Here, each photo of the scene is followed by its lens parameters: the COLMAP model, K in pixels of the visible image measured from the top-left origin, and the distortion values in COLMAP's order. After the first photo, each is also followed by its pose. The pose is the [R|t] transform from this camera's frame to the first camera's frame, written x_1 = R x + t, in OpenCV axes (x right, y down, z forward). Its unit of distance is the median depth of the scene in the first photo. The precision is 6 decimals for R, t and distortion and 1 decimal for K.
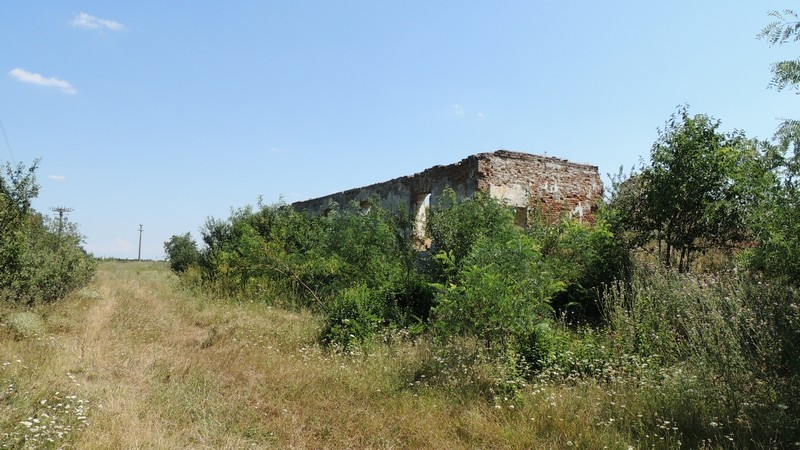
lens RADIAL K [[545.3, 0, 401.7], [0, 545.3, 223.6], [0, 0, 1]] dist [-0.002643, -0.005797]
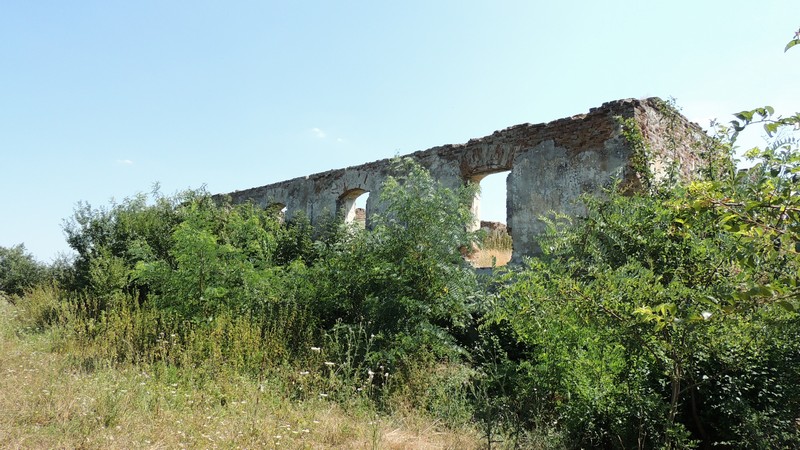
lens RADIAL K [[545.3, 0, 399.0], [0, 545.3, 228.4], [0, 0, 1]] dist [-0.002643, -0.005797]
pose [[0.971362, 0.036633, 0.234764, -0.181144], [-0.028674, 0.998895, -0.037227, 0.029957], [-0.235869, 0.029430, 0.971339, 0.409390]]
